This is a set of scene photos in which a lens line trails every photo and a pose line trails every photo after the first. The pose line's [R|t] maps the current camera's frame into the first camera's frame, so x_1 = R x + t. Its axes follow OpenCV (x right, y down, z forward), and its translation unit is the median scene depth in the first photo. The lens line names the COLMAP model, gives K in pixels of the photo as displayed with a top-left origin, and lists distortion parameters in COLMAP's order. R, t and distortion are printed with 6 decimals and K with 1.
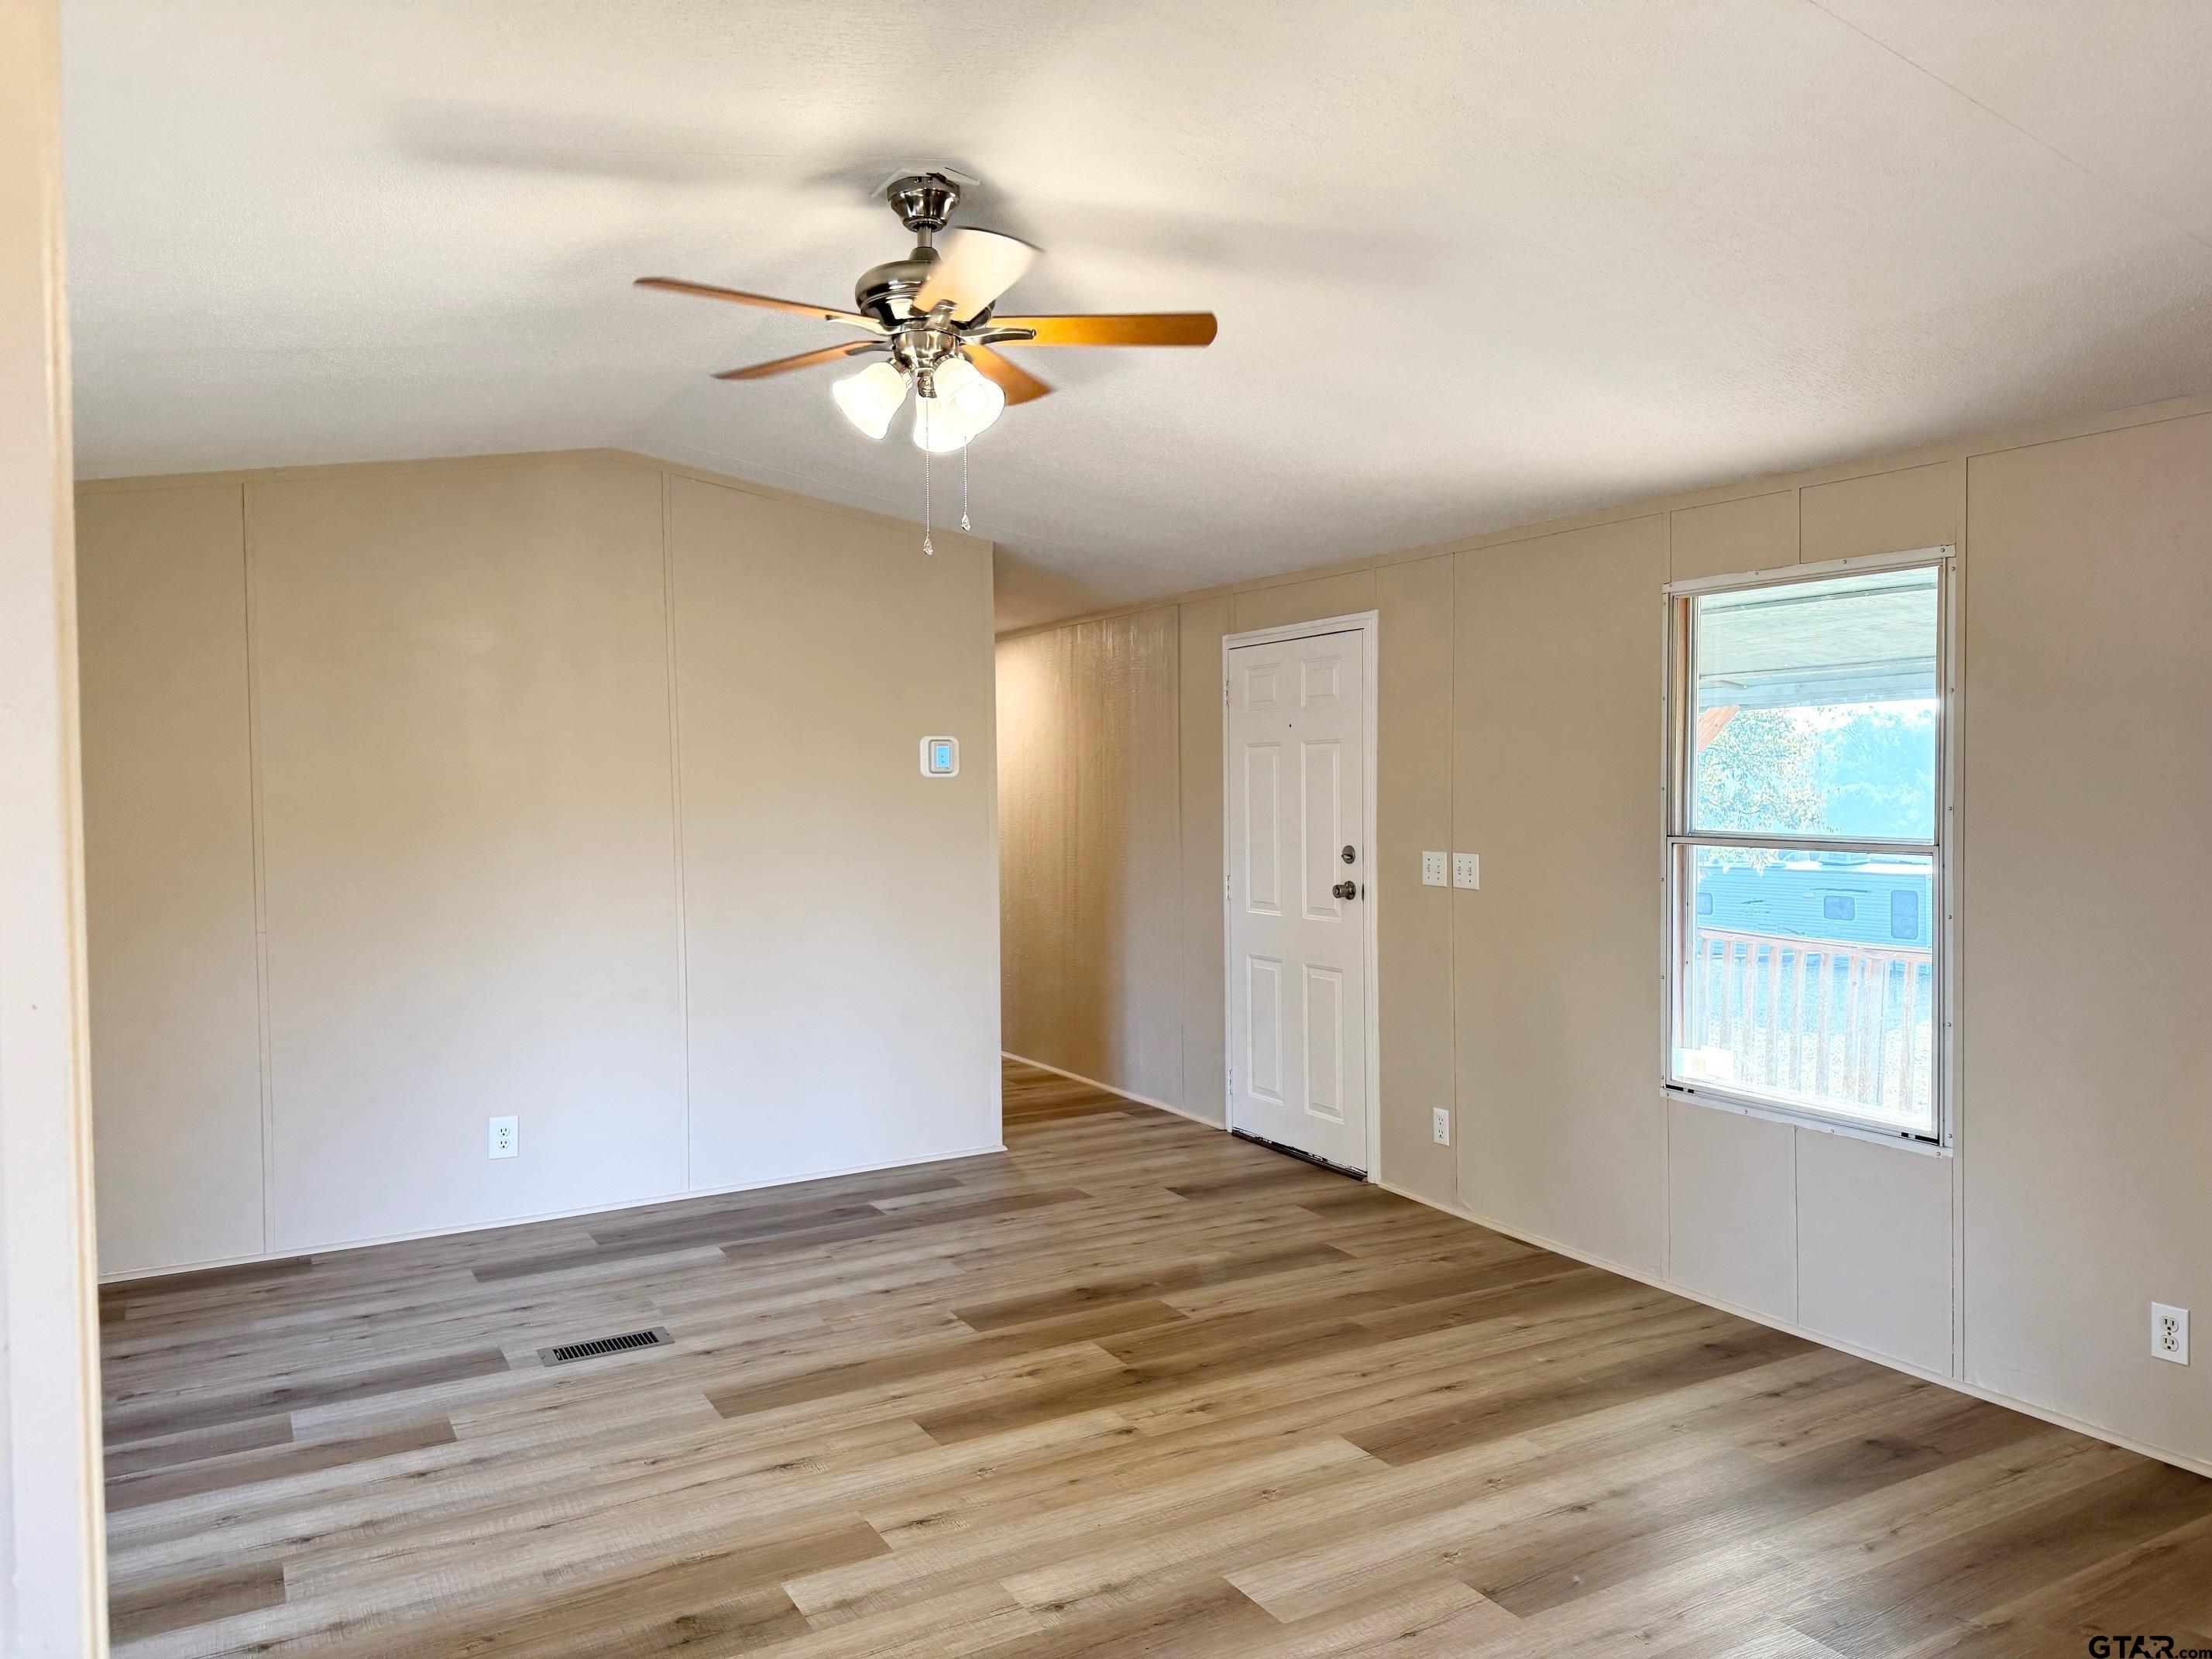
lens RADIAL K [[1544.8, 0, 1093.3], [0, 1544.8, 834.7], [0, 0, 1]] dist [0.058297, -0.069508]
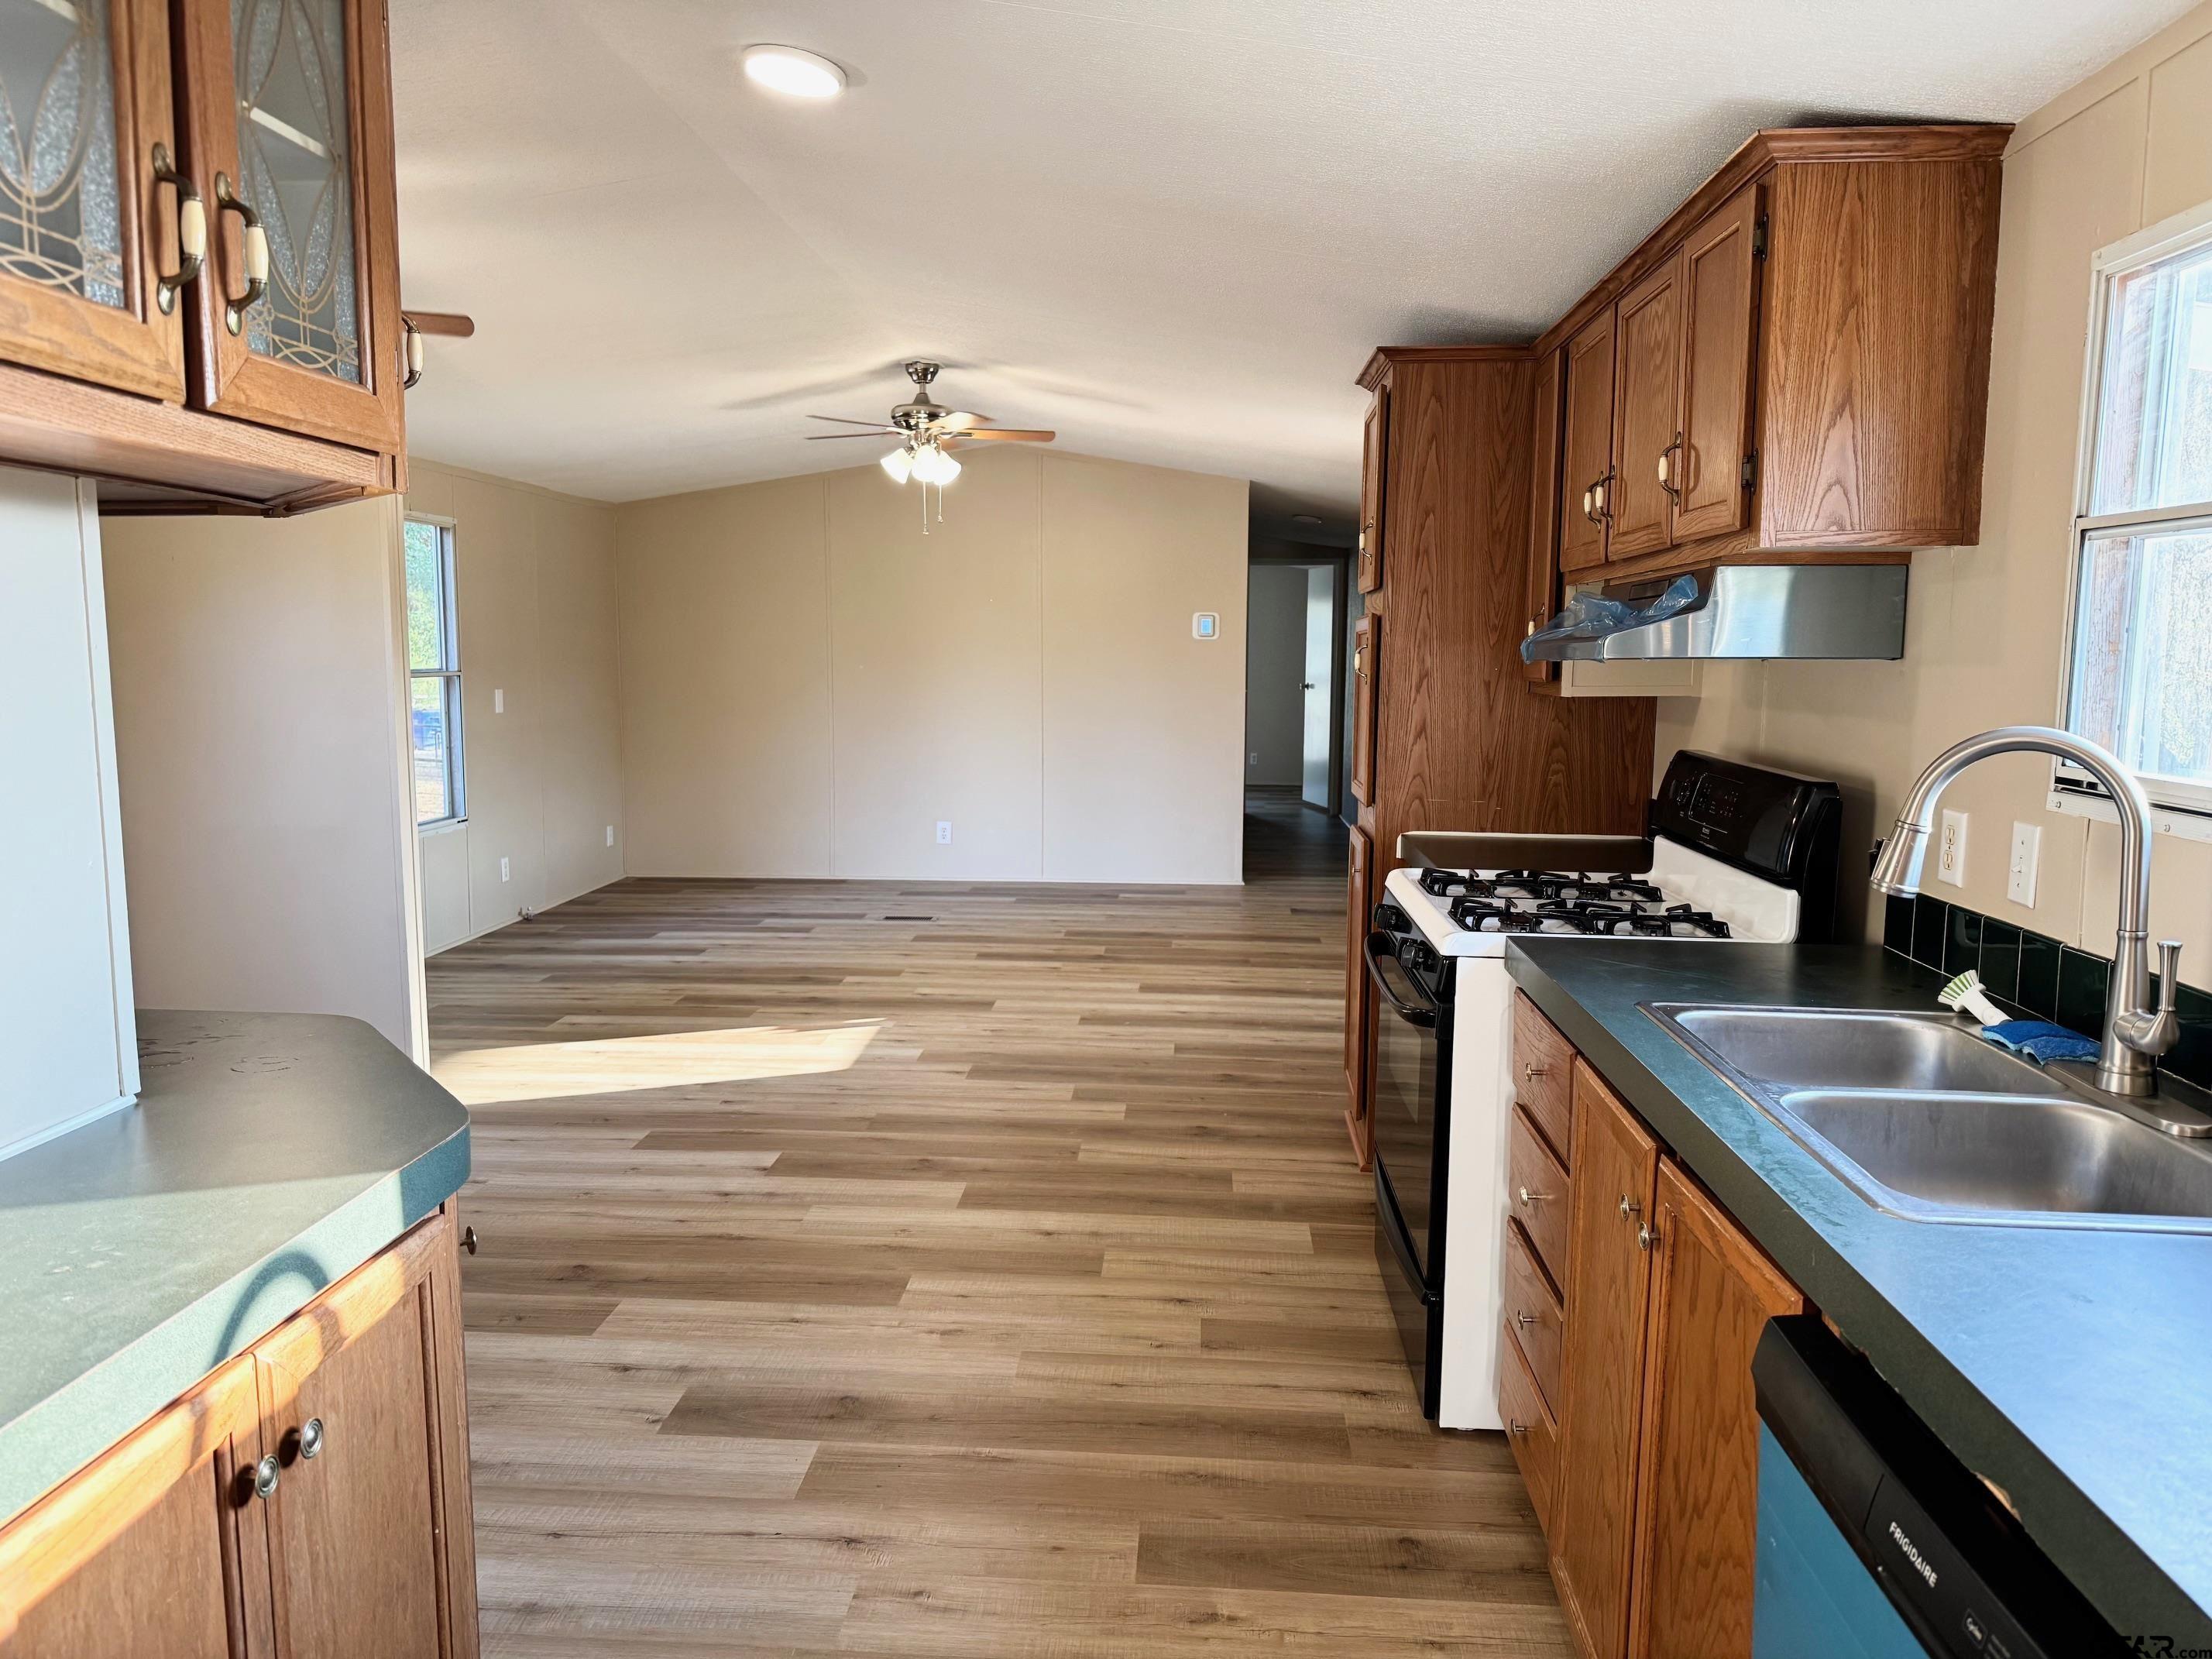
lens RADIAL K [[1577.0, 0, 1132.2], [0, 1577.0, 825.4], [0, 0, 1]] dist [0.188009, -0.291934]
pose [[0.839369, 0.081855, -0.537364, 1.023607], [-0.035980, 0.994795, 0.095334, 0.000680], [0.542370, -0.060686, 0.837945, -0.556941]]
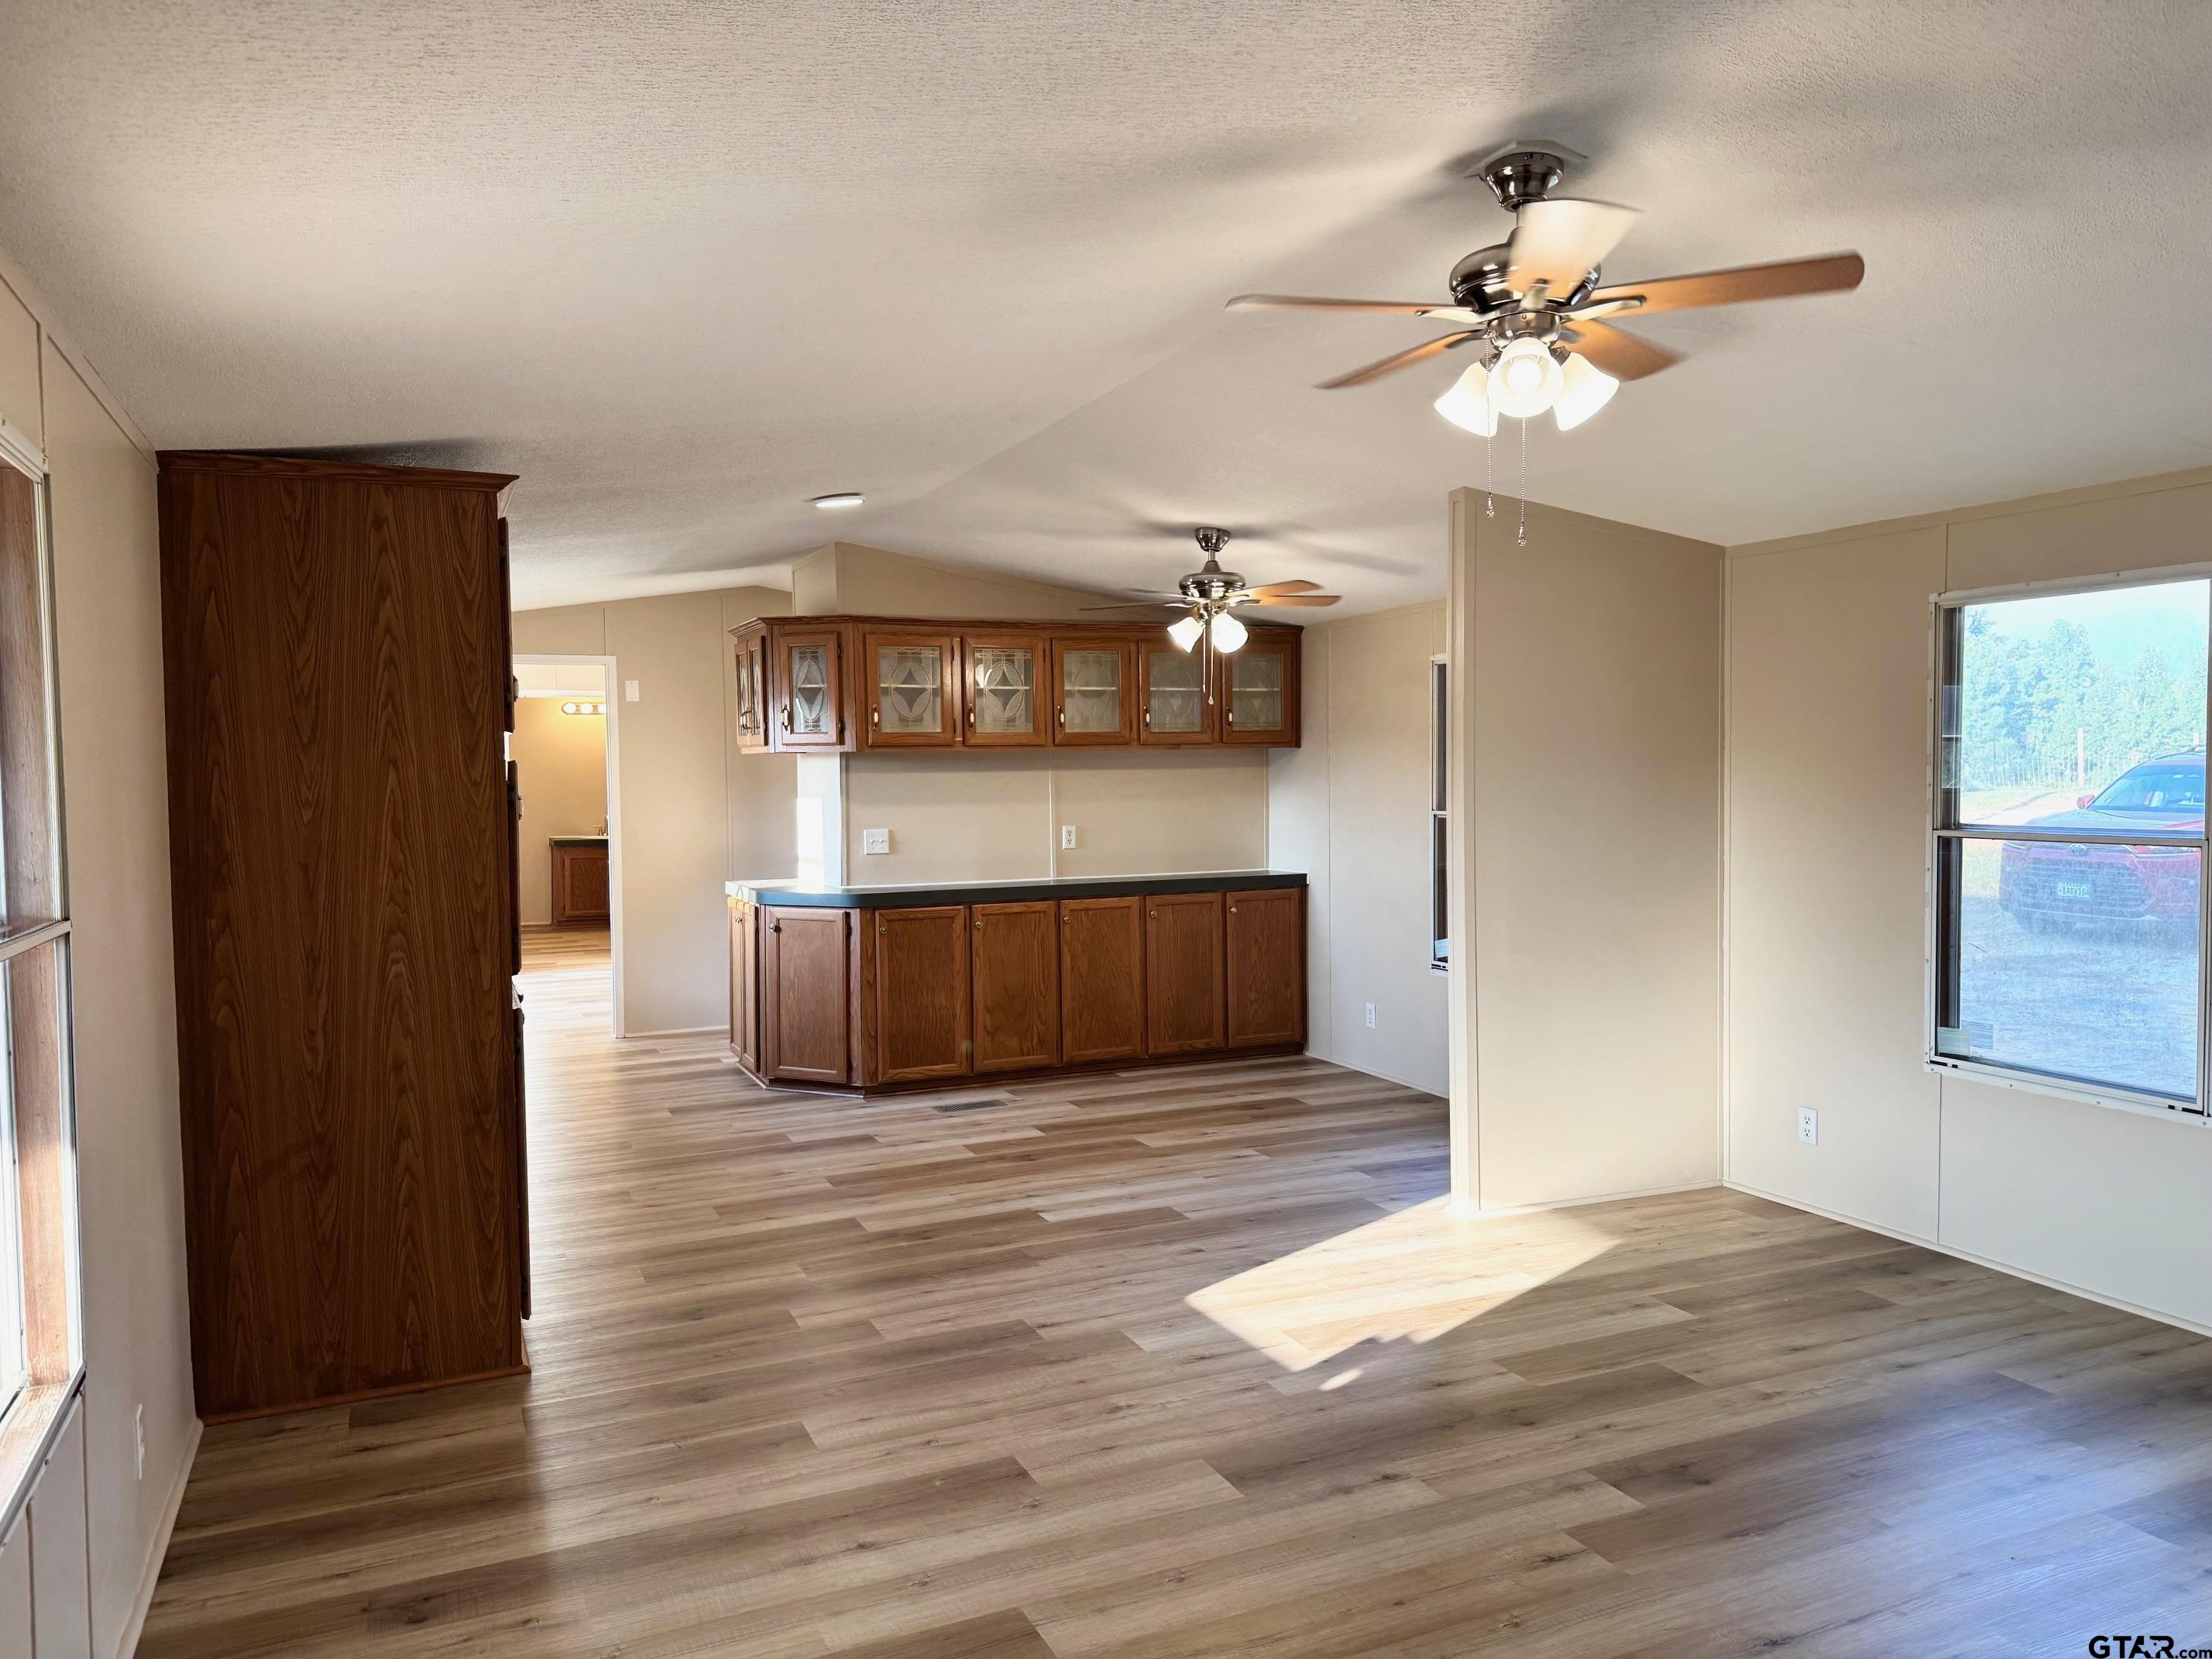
lens RADIAL K [[1544.8, 0, 1093.3], [0, 1544.8, 834.7], [0, 0, 1]] dist [0.058297, -0.069508]
pose [[-0.993185, 0.016539, 0.115369, 0.037929], [0.025266, 0.996894, 0.074595, -0.062156], [-0.113777, 0.077002, -0.990518, 1.474269]]
